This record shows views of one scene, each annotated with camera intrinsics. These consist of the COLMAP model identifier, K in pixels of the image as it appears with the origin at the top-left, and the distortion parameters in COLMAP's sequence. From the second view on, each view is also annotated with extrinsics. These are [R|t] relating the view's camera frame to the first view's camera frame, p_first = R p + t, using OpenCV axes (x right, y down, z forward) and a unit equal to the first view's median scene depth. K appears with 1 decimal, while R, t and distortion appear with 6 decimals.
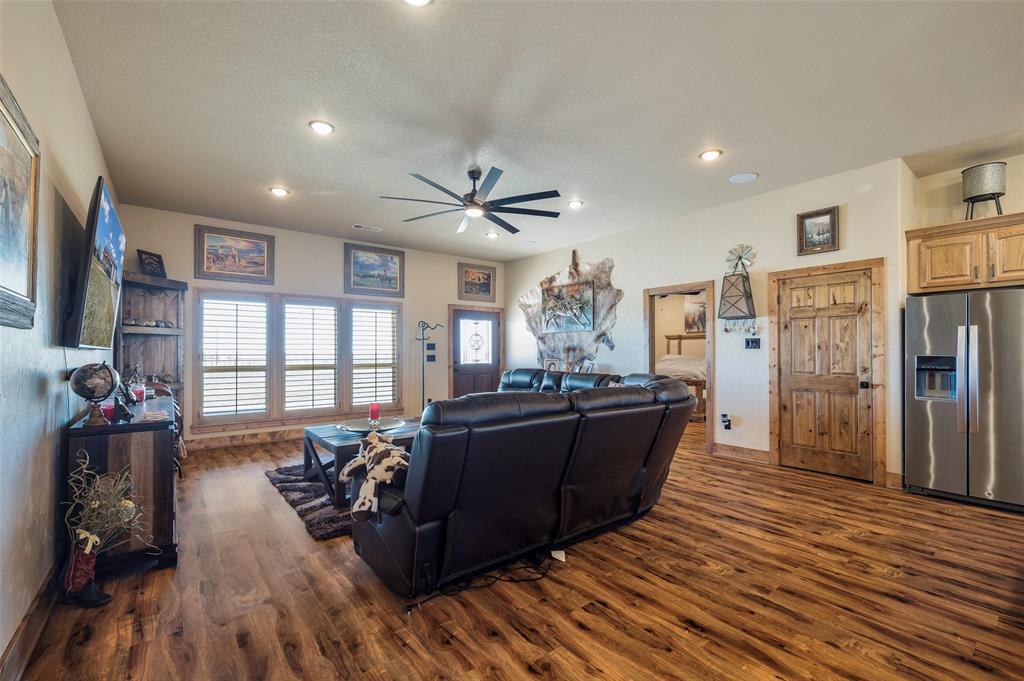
lens RADIAL K [[443.2, 0, 514.1], [0, 443.2, 334.9], [0, 0, 1]] dist [-0.000731, -0.000982]
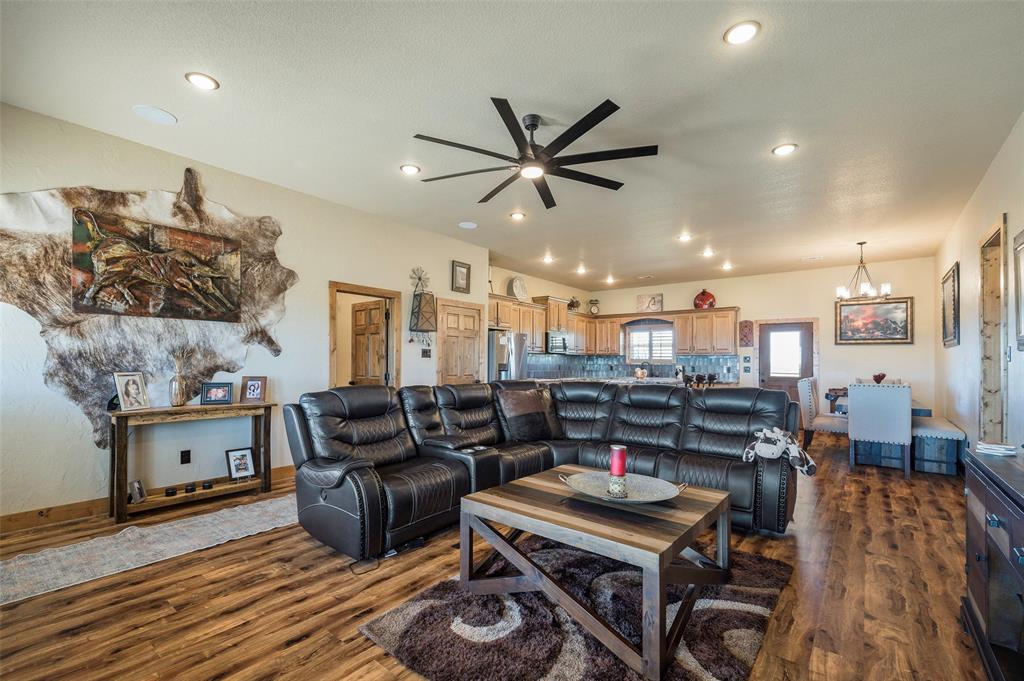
lens RADIAL K [[443.2, 0, 533.2], [0, 443.2, 357.5], [0, 0, 1]] dist [-0.000731, -0.000982]
pose [[-0.254836, 0.010467, 0.966928, -0.732882], [-0.047889, 0.998578, -0.023431, 0.046715], [-0.965798, -0.052277, -0.253972, 1.078735]]
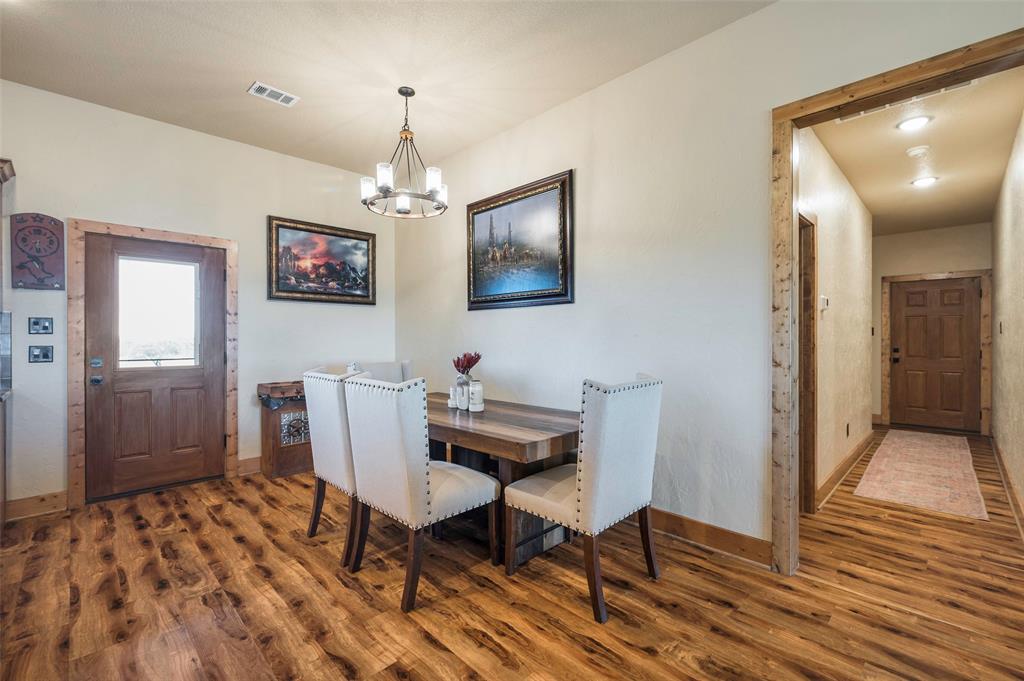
lens RADIAL K [[443.2, 0, 503.5], [0, 443.2, 334.5], [0, 0, 1]] dist [-0.000731, -0.000982]
pose [[-0.995223, 0.004202, -0.097535, 0.259368], [0.008629, 0.998949, -0.045009, 0.014423], [0.097243, -0.045636, -0.994214, 0.429183]]
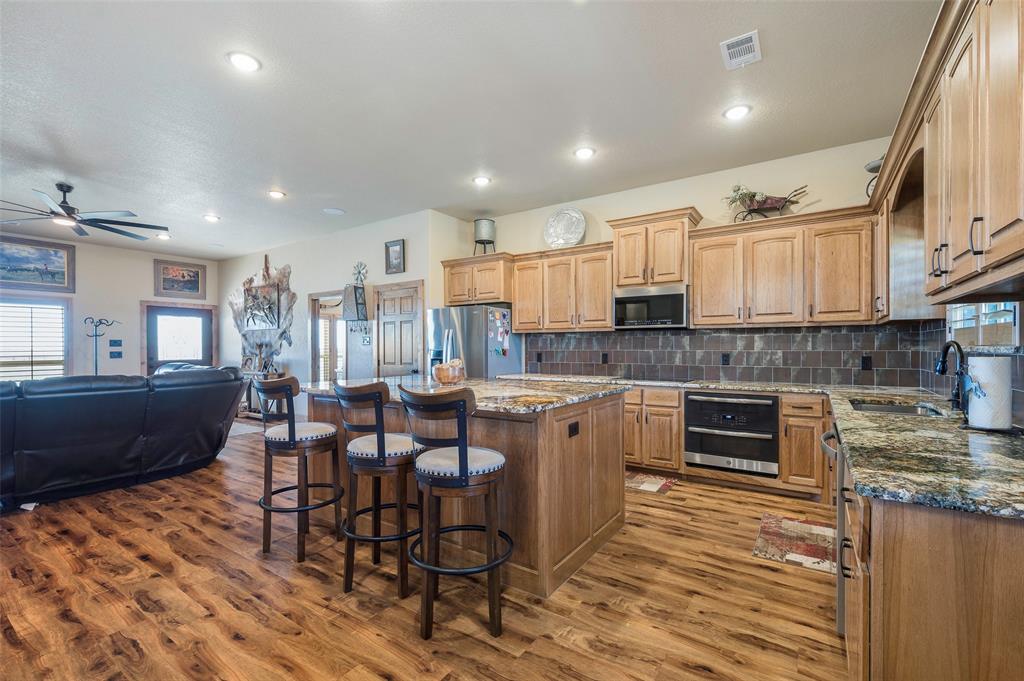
lens RADIAL K [[443.2, 0, 518.2], [0, 443.2, 344.4], [0, 0, 1]] dist [-0.000731, -0.000982]
pose [[0.950800, -0.000924, 0.309803, 0.593903], [-0.008766, 0.999515, 0.029884, -0.013591], [-0.309680, -0.031130, 0.950331, -0.365765]]
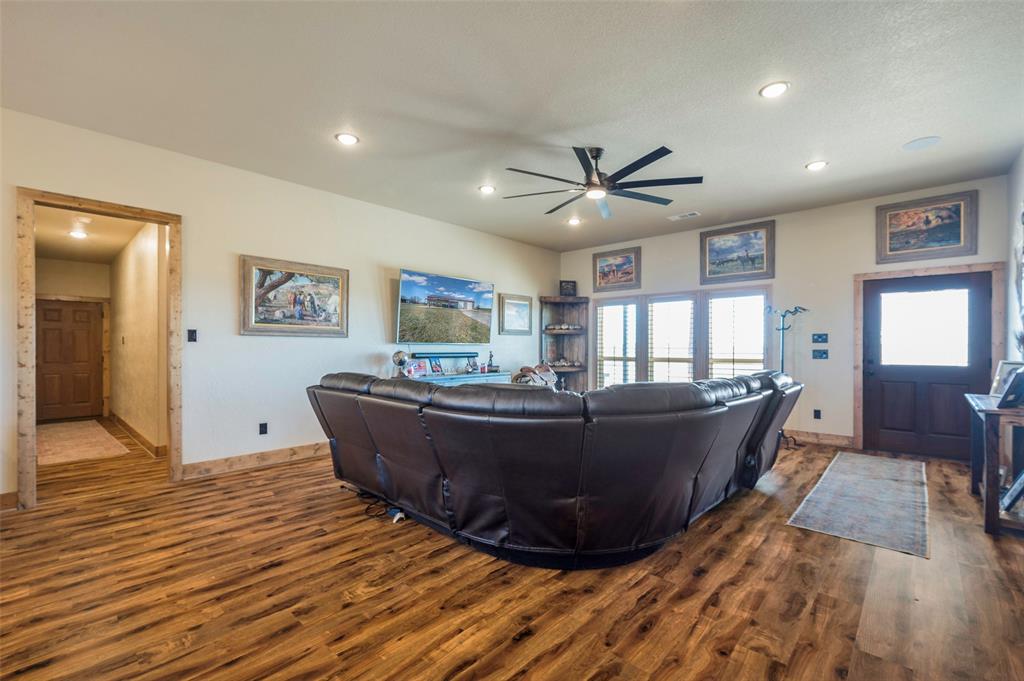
lens RADIAL K [[443.2, 0, 510.1], [0, 443.2, 343.8], [0, 0, 1]] dist [-0.000731, -0.000982]
pose [[0.147628, -0.003922, -0.989035, 0.740094], [0.038385, 0.999261, 0.001767, 0.023869], [0.988298, -0.038225, 0.147670, 0.638196]]
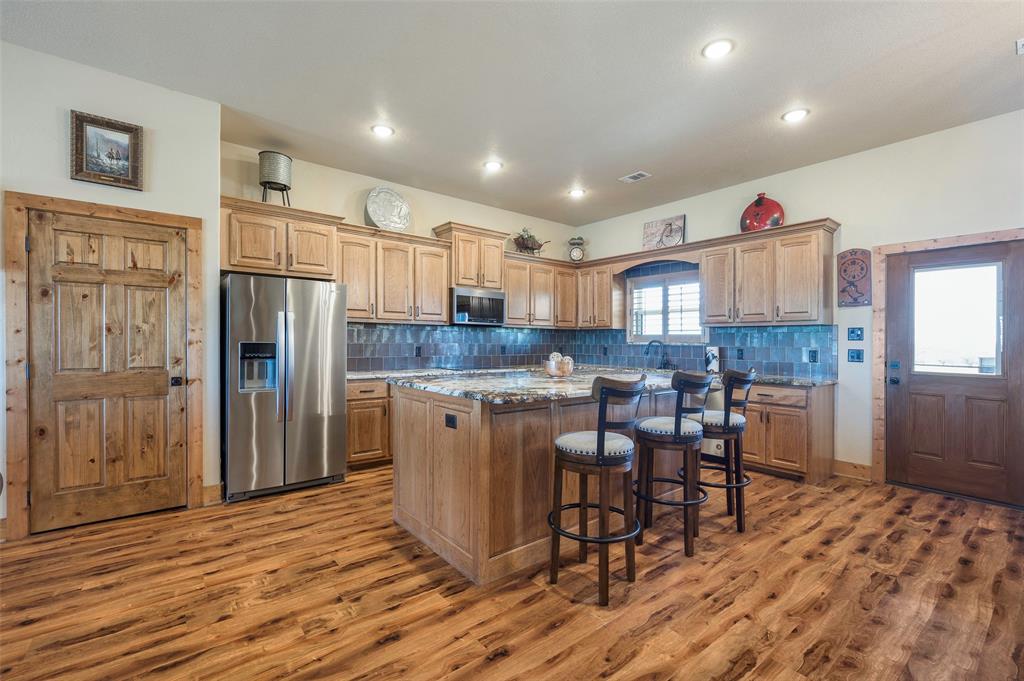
lens RADIAL K [[443.2, 0, 523.5], [0, 443.2, 346.7], [0, 0, 1]] dist [-0.000731, -0.000982]
pose [[-0.020581, -0.014667, 0.999681, 0.020373], [-0.050986, 0.998607, 0.013602, 0.011604], [-0.998487, -0.050690, -0.021300, 0.370991]]
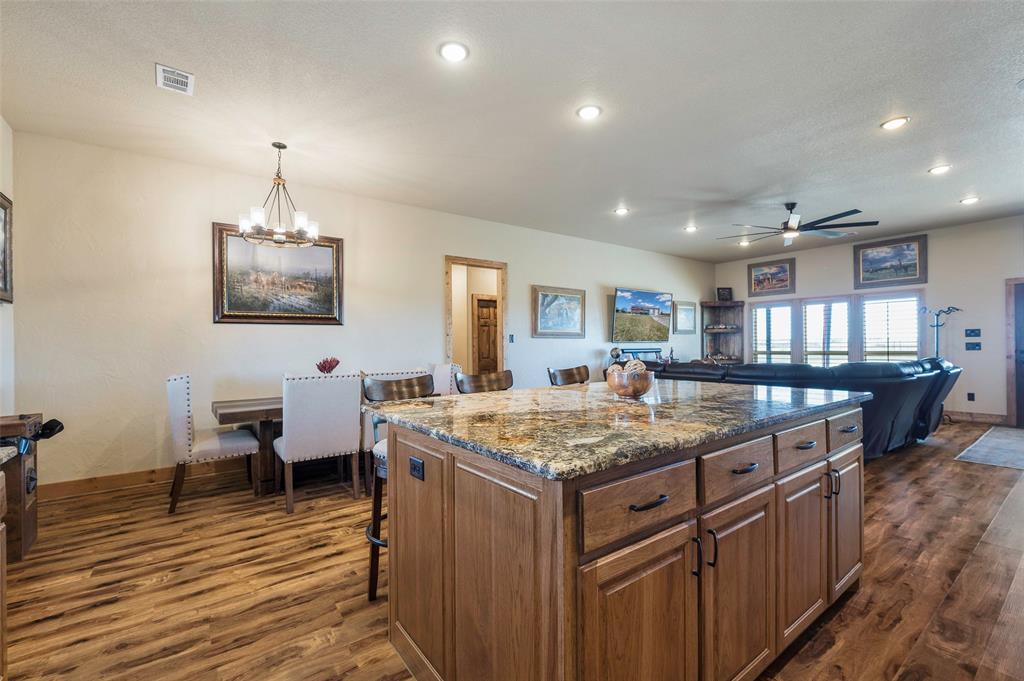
lens RADIAL K [[443.2, 0, 512.4], [0, 443.2, 342.2], [0, 0, 1]] dist [-0.000731, -0.000982]
pose [[-0.034218, -0.004703, -0.999403, 1.165776], [0.052323, 0.998609, -0.006491, 0.005367], [0.998044, -0.052514, -0.033924, 0.198584]]
